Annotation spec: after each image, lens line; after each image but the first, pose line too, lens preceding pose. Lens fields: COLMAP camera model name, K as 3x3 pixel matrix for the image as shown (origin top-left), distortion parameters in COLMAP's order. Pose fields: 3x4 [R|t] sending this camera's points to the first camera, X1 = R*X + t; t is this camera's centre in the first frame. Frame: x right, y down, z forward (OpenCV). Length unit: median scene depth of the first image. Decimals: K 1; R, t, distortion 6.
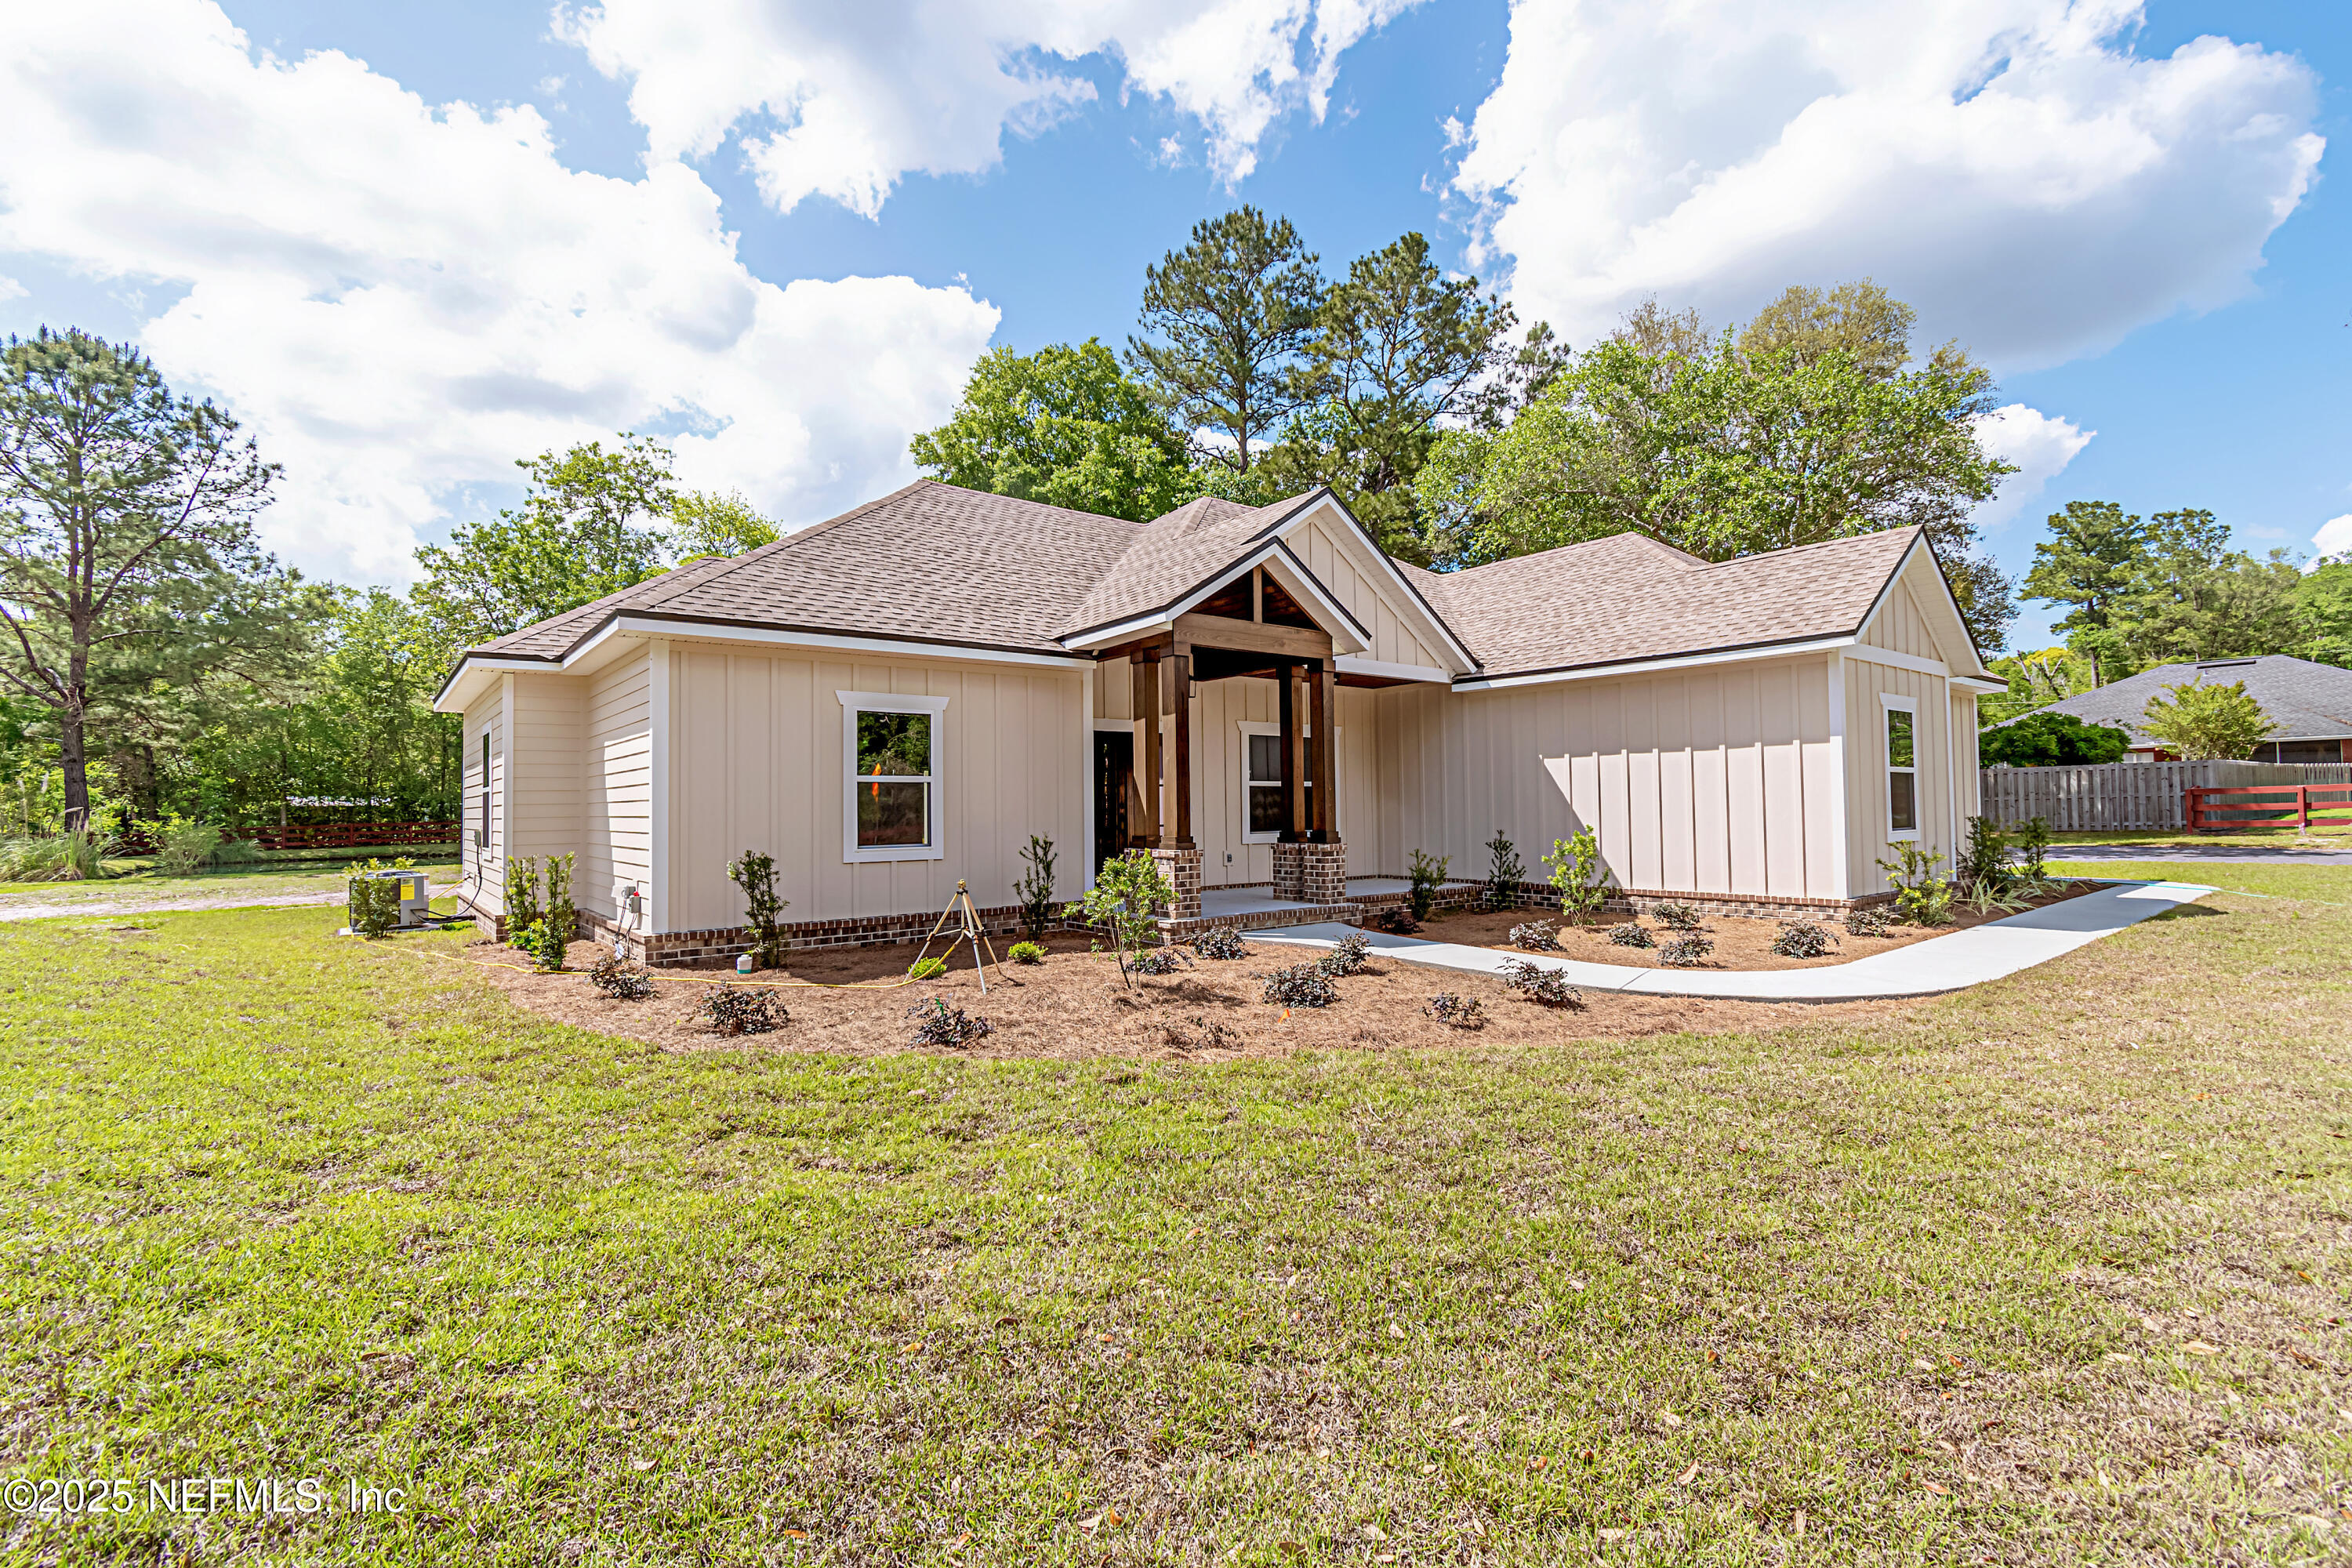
lens RADIAL K [[1047.8, 0, 1184.1], [0, 1047.8, 778.7], [0, 0, 1]] dist [0.001548, 0.000297]
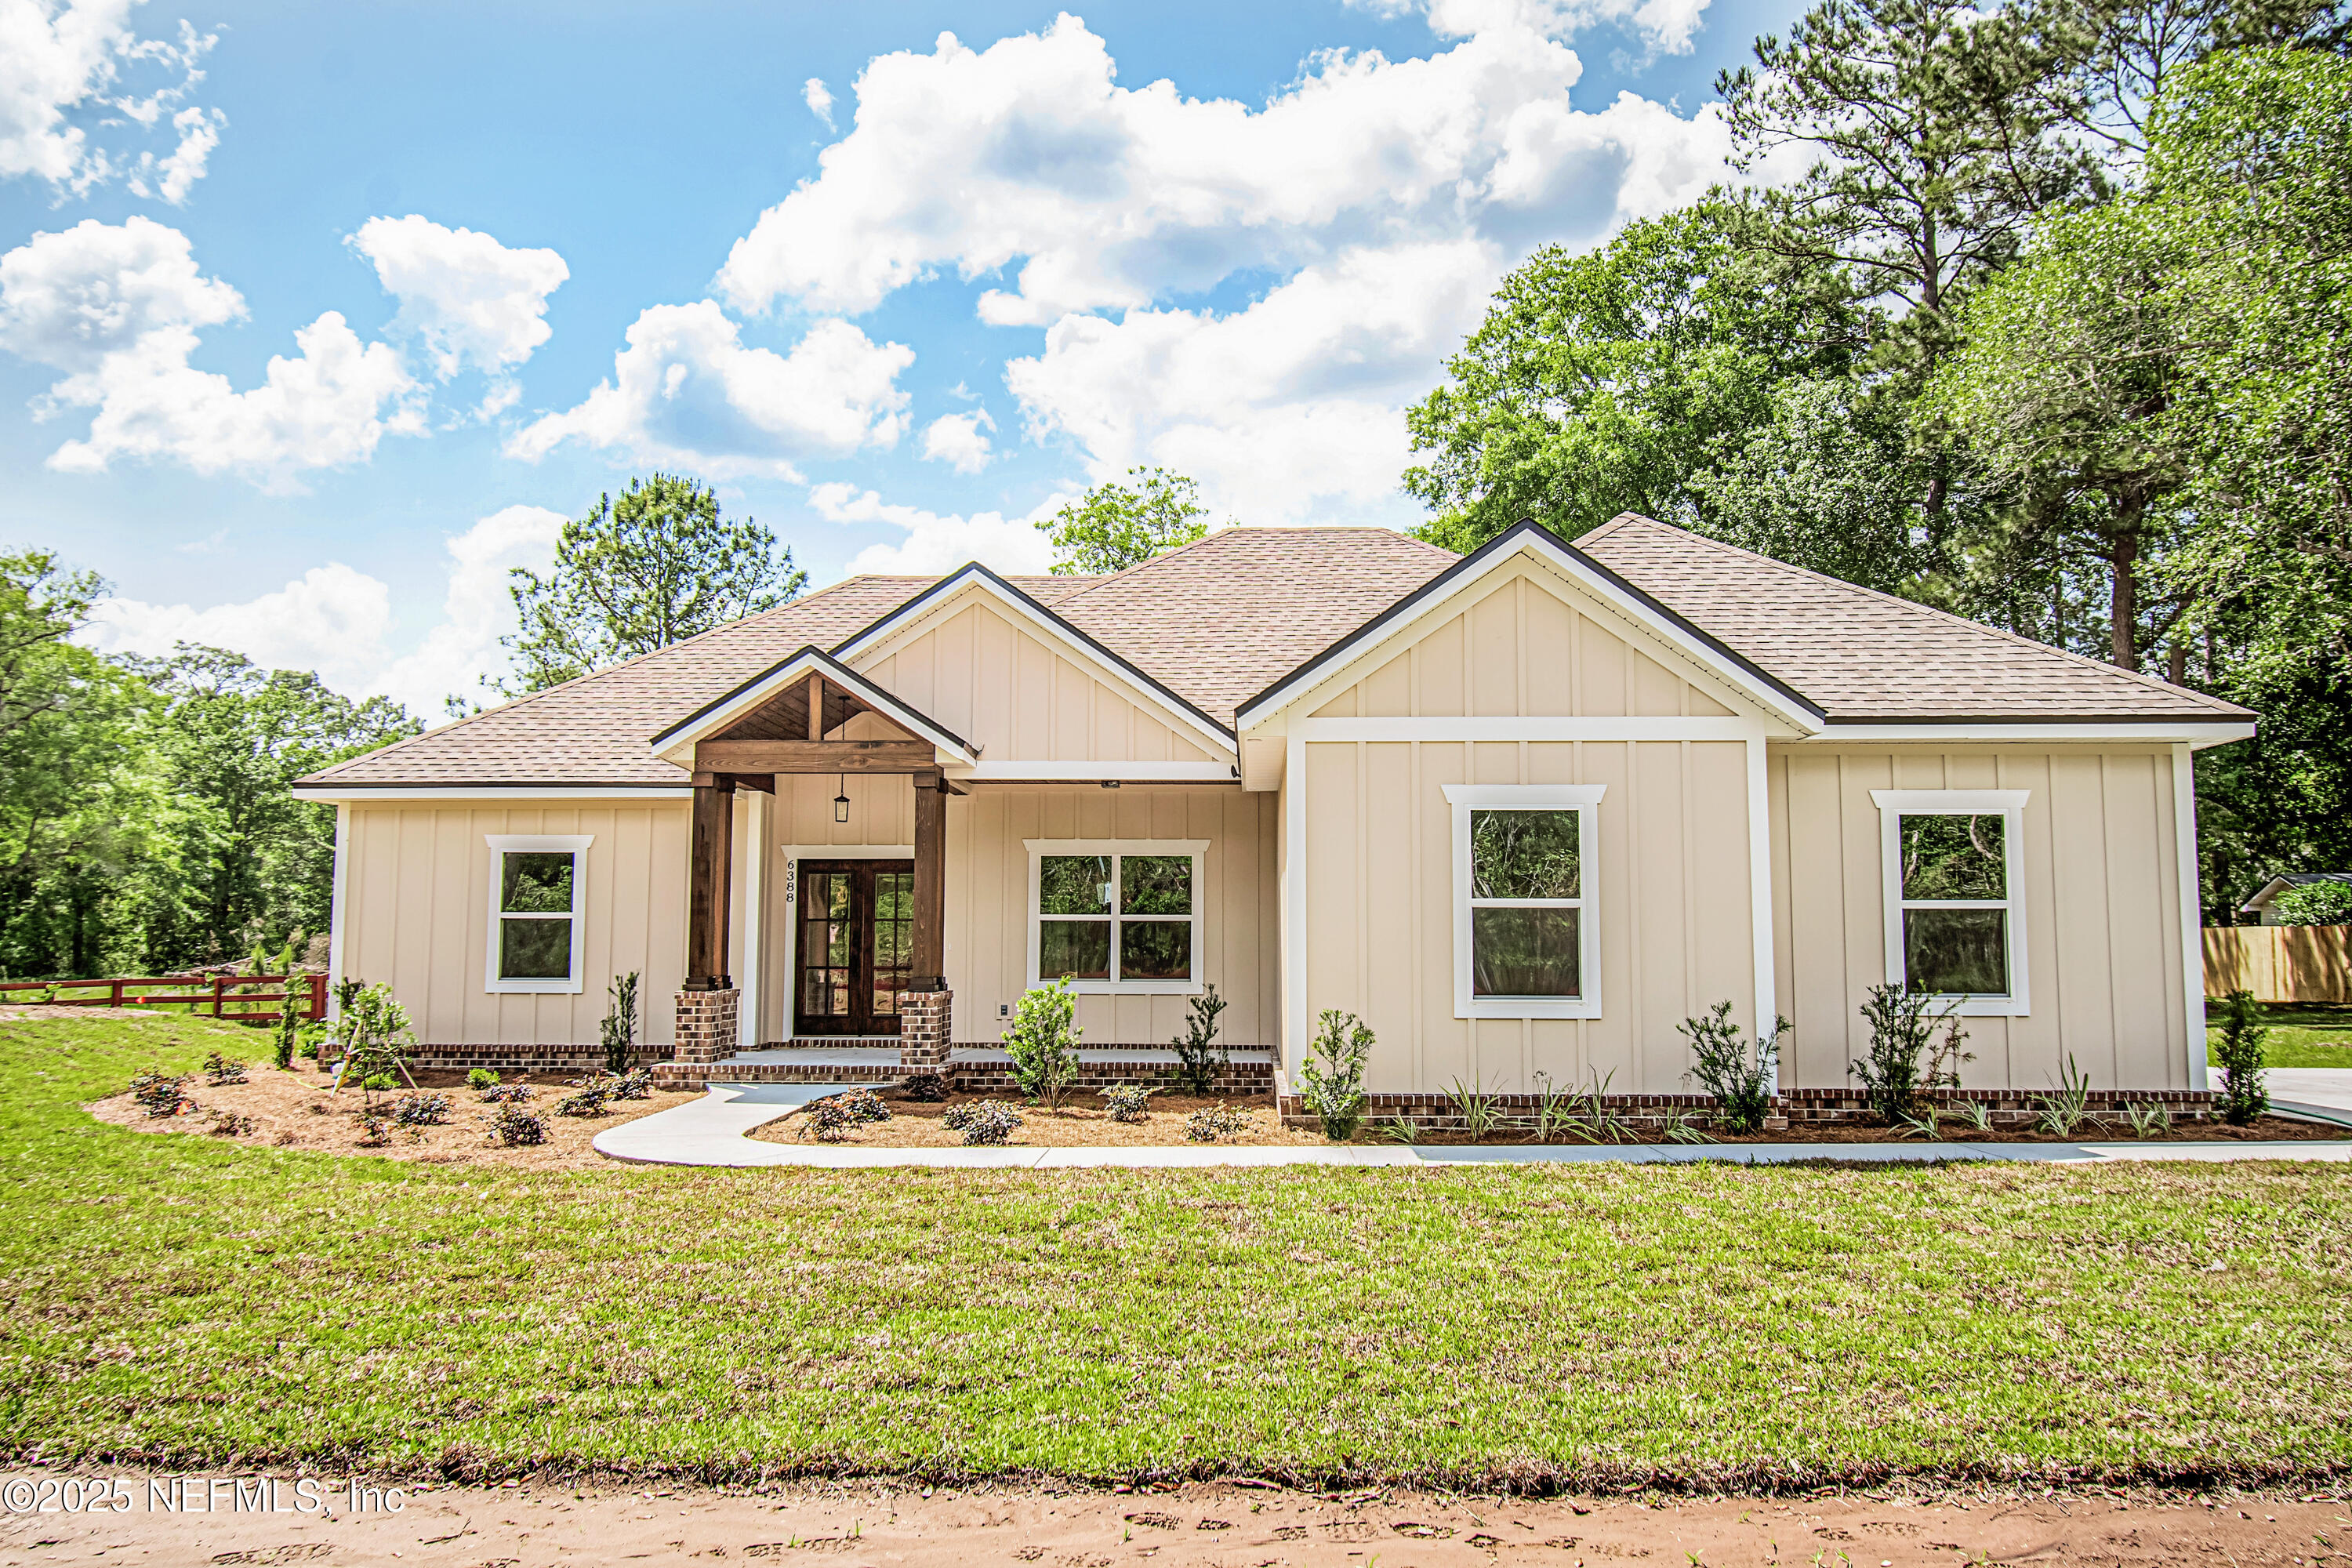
lens RADIAL K [[1740.1, 0, 1176.0], [0, 1740.1, 784.0], [0, 0, 1]] dist [0.001828, 0.000464]
pose [[0.758460, -0.045561, -0.650125, 1.419174], [0.005837, 0.997988, -0.063130, -0.017751], [0.651694, 0.044087, 0.757200, 0.088783]]
